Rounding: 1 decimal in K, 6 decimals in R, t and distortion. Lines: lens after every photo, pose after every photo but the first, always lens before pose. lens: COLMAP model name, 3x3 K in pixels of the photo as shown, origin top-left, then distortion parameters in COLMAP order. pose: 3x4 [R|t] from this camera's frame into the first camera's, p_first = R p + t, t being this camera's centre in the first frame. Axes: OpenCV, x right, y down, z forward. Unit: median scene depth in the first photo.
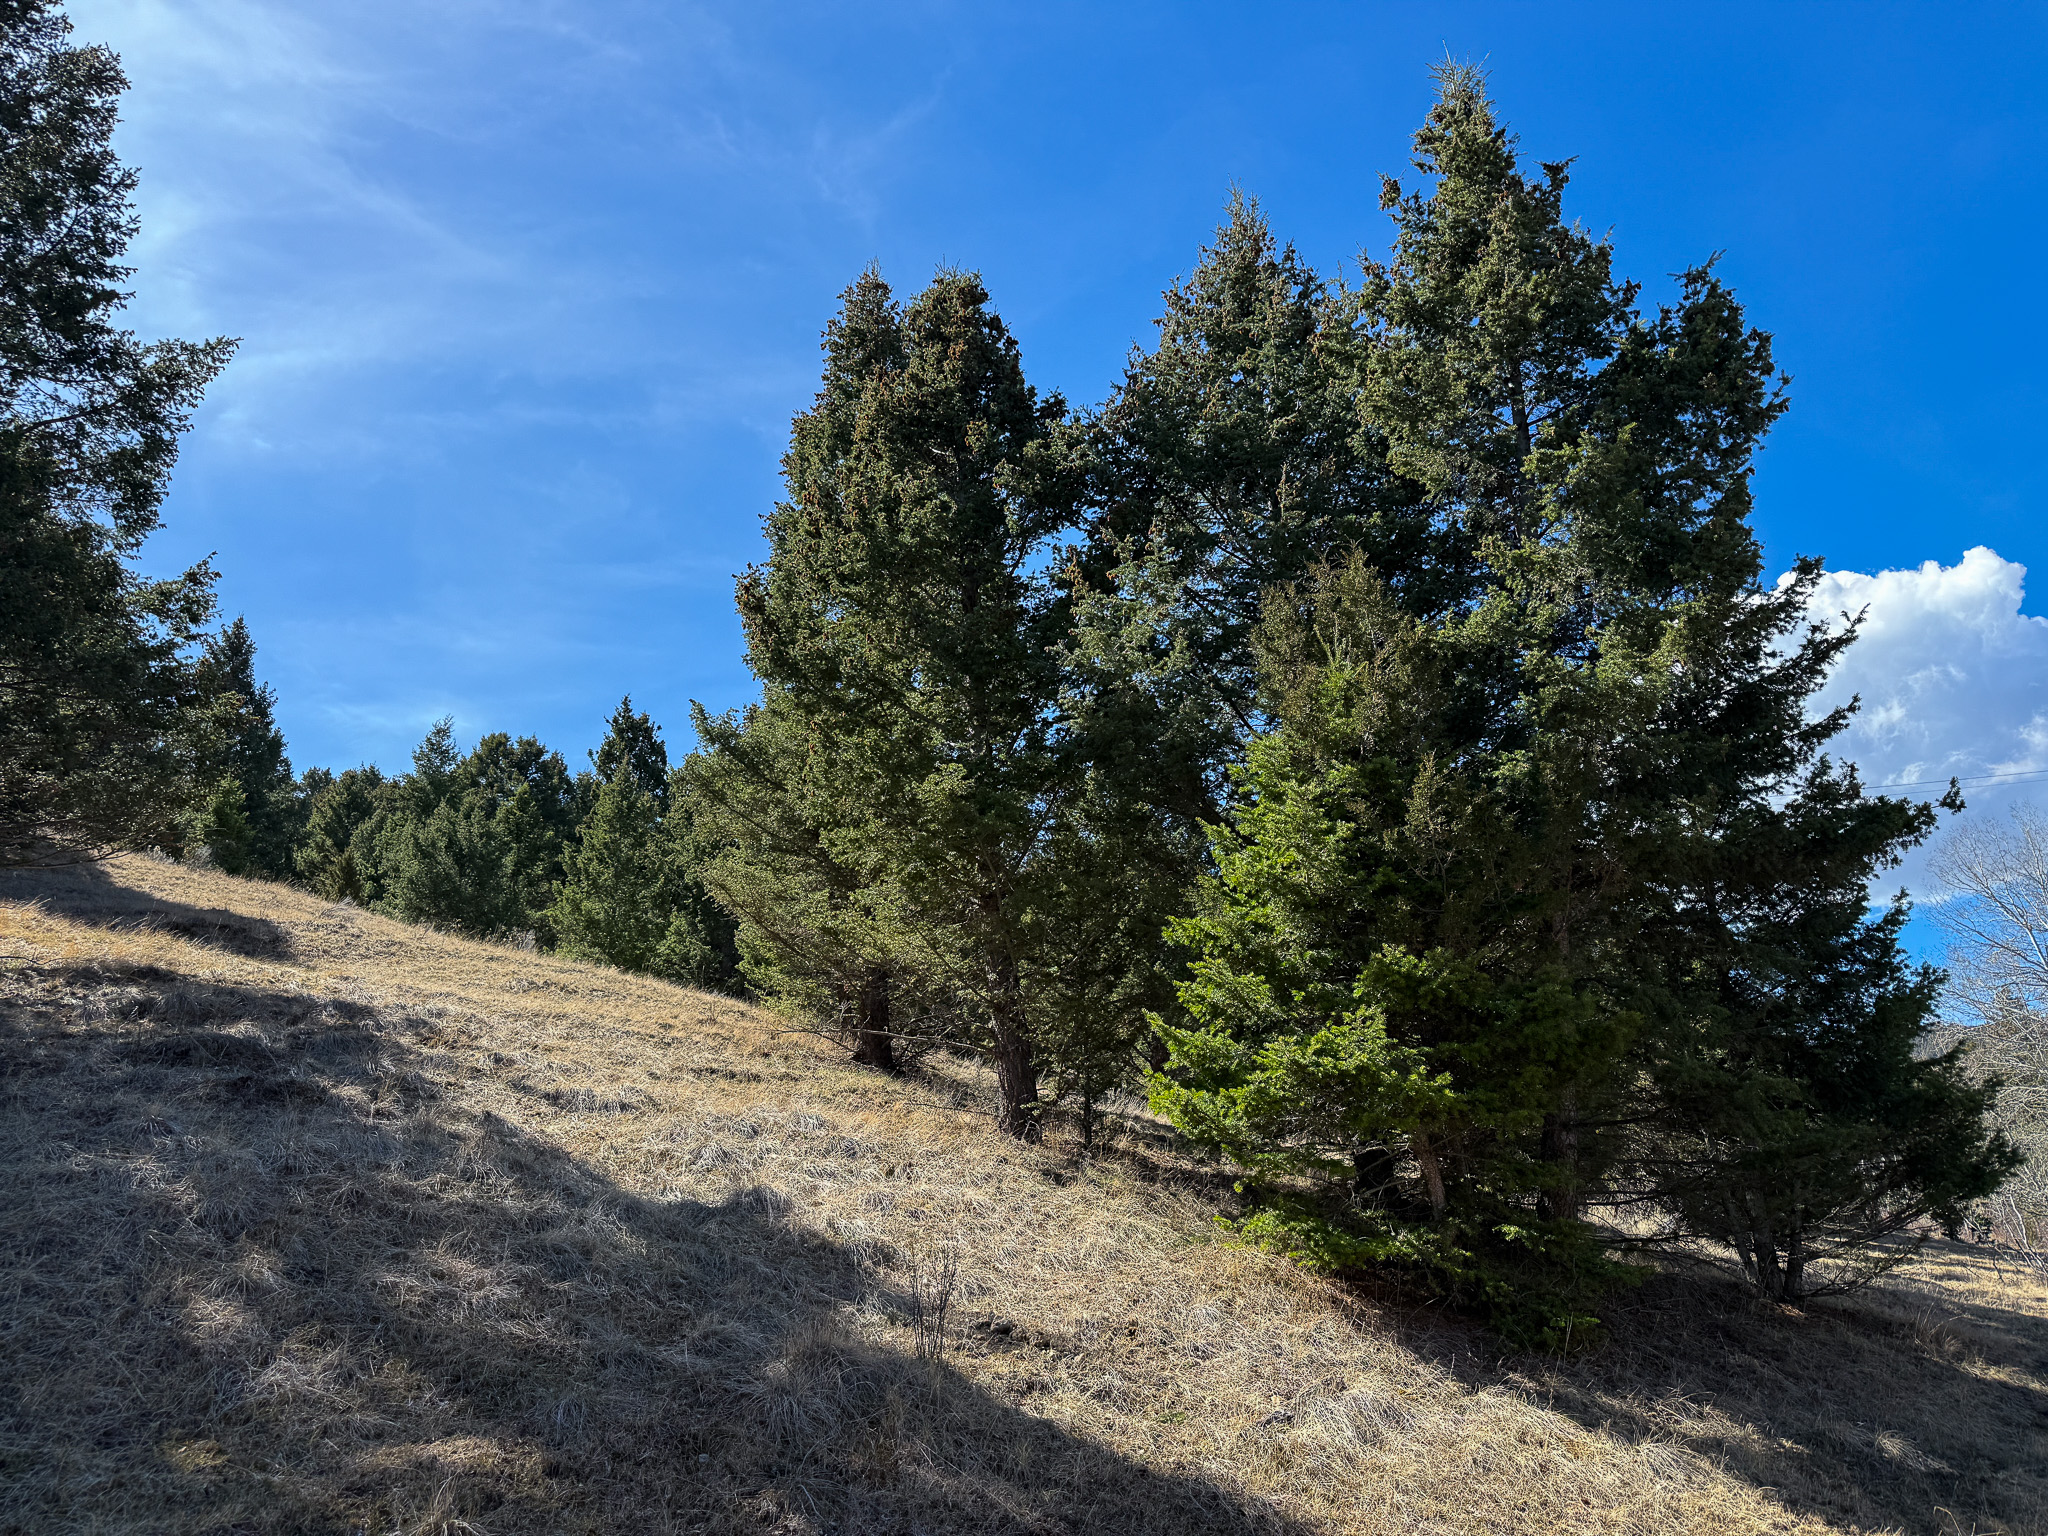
lens RADIAL K [[1431.3, 0, 1029.7], [0, 1431.3, 777.1], [0, 0, 1]] dist [0.018040, -0.032903]
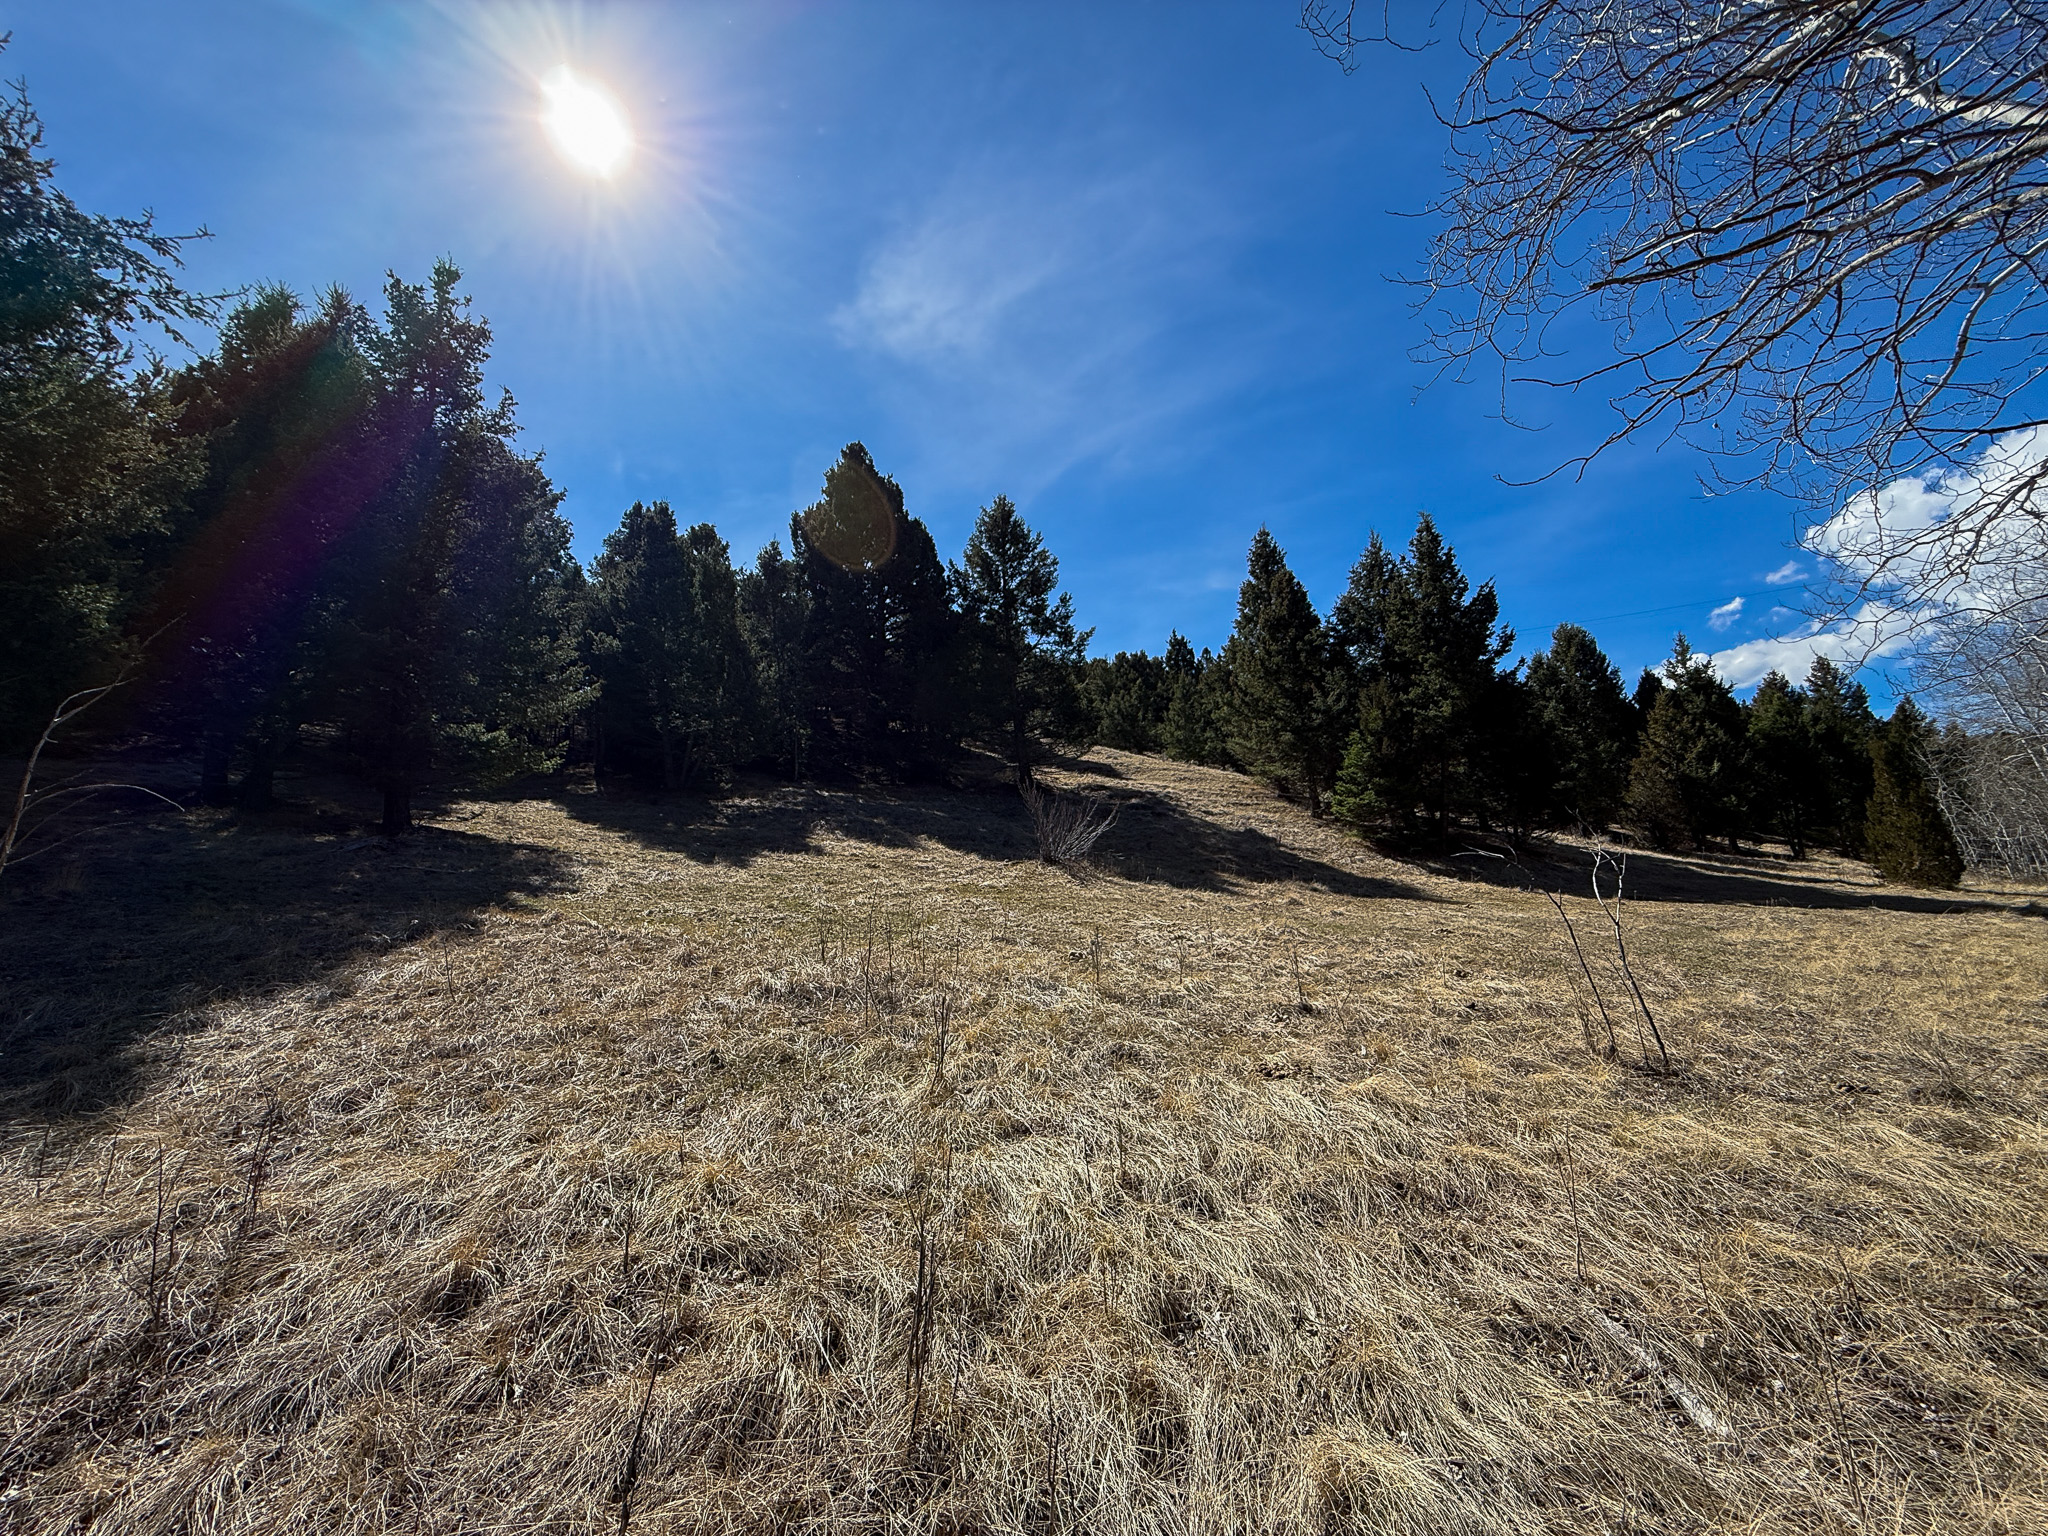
lens RADIAL K [[808.7, 0, 1023.6], [0, 808.7, 762.3], [0, 0, 1]] dist [0.001634, -0.000674]
pose [[0.895376, -0.069658, -0.439828, 0.366681], [0.145988, 0.979022, 0.142142, -0.476735], [0.420700, -0.191480, 0.886762, -1.856739]]
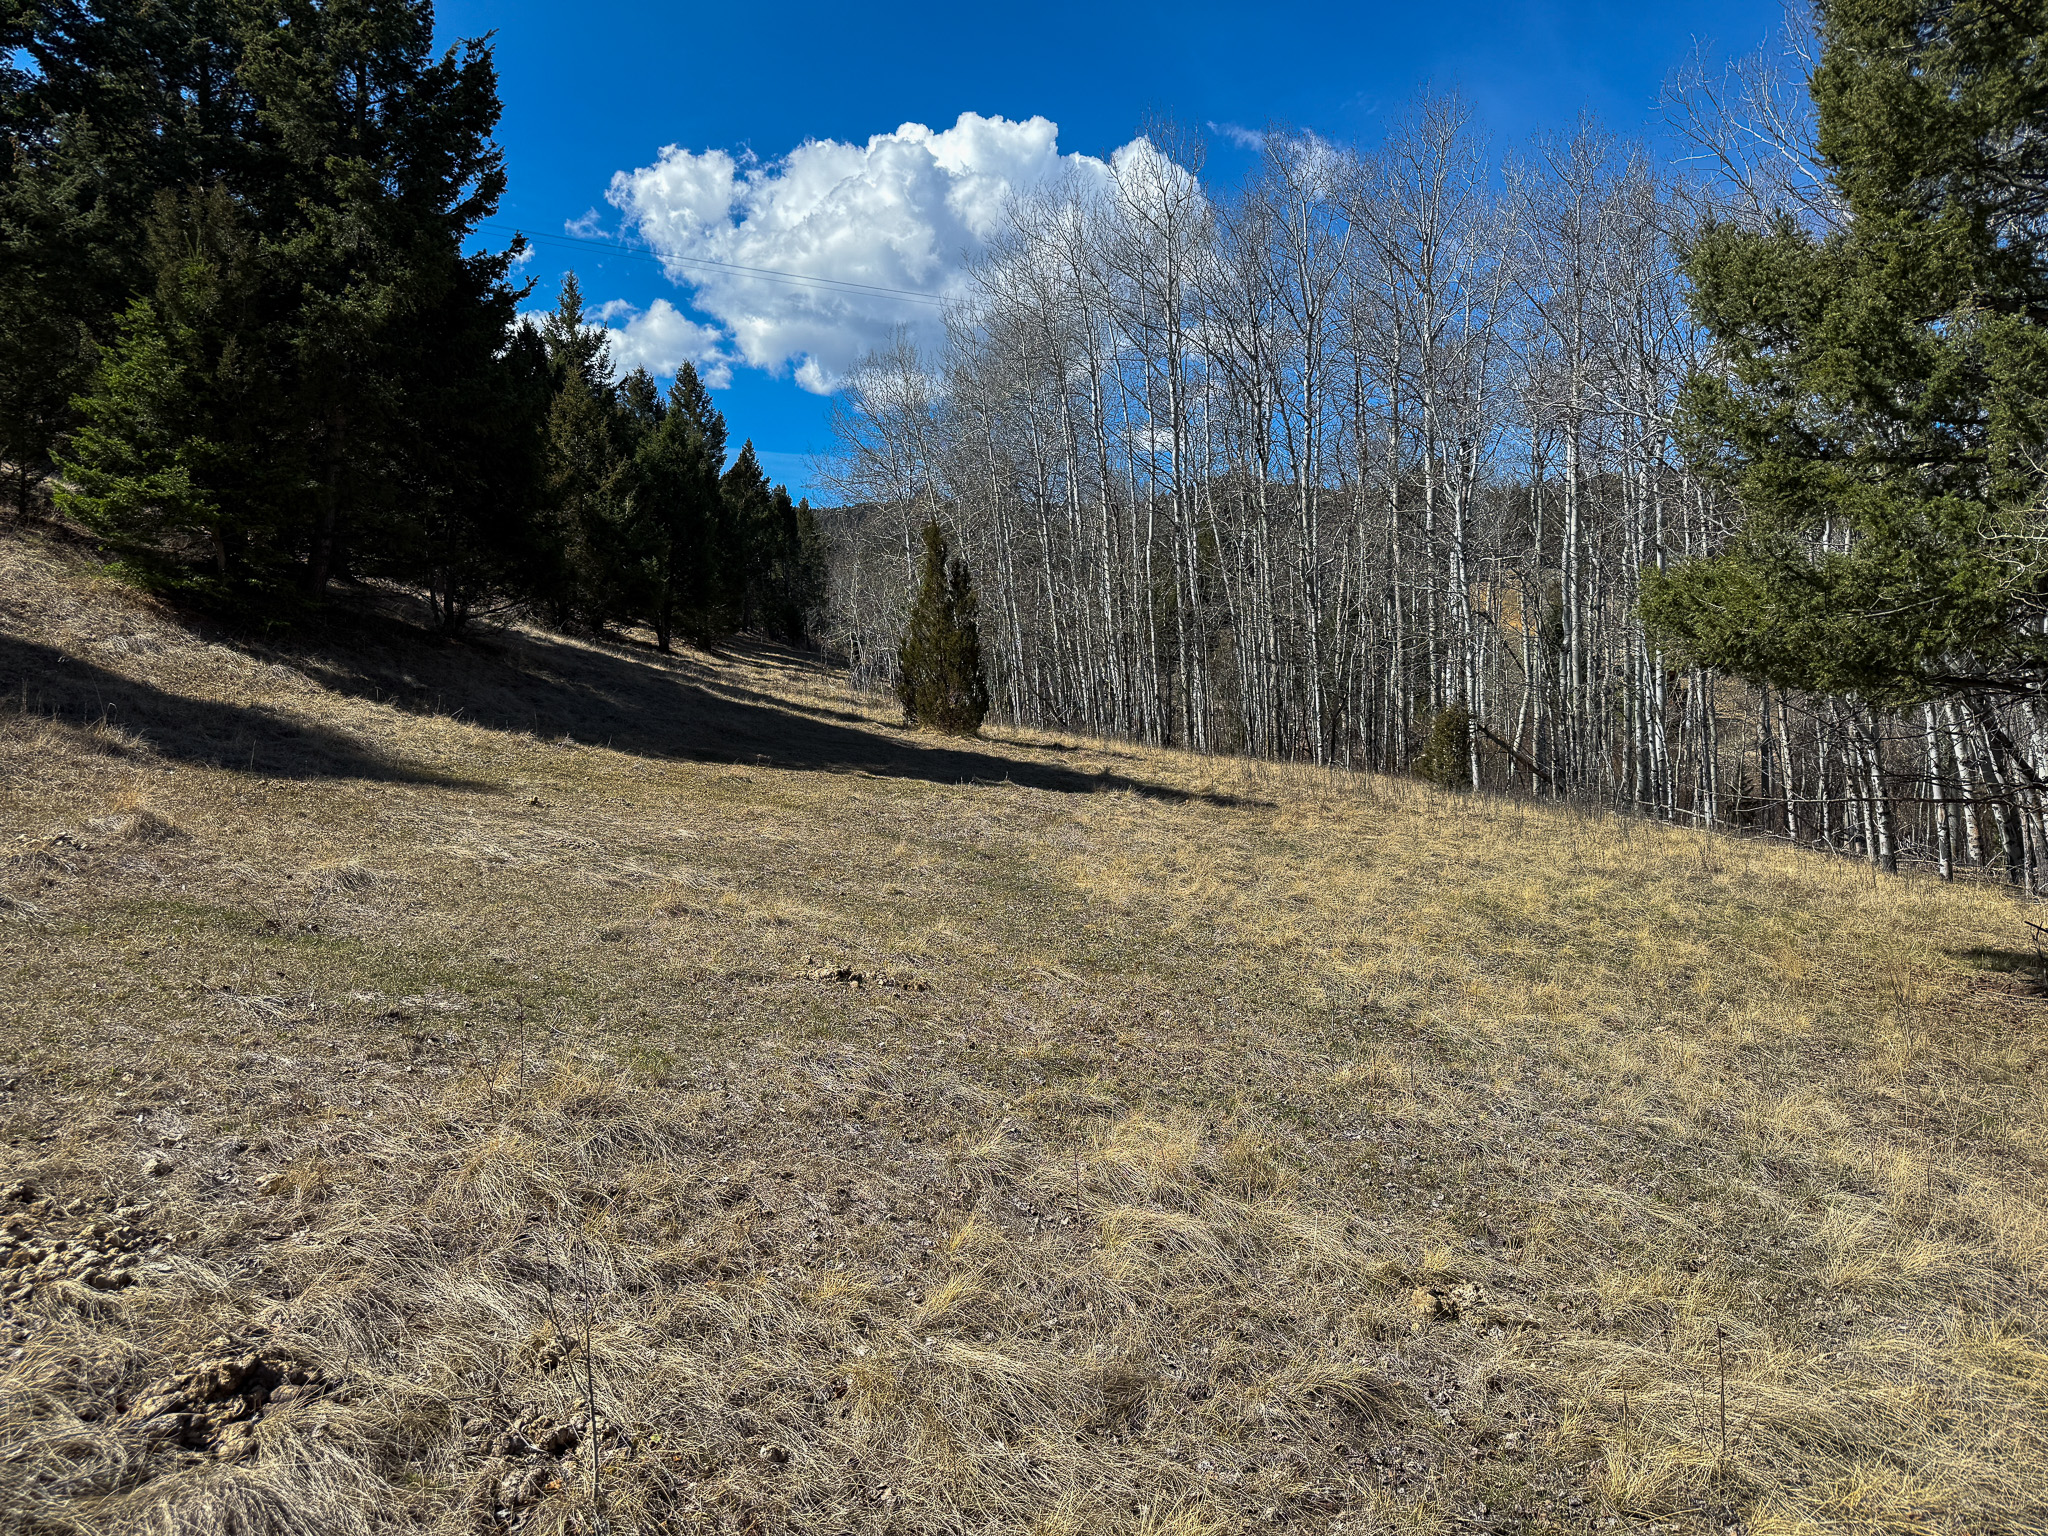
lens RADIAL K [[1431.3, 0, 1009.9], [0, 1431.3, 780.1], [0, 0, 1]] dist [0.018040, -0.032903]
pose [[0.816111, 0.010065, 0.577808, 0.028599], [-0.240072, 0.915395, 0.323138, -0.324883], [-0.525670, -0.402431, 0.749480, -1.143726]]
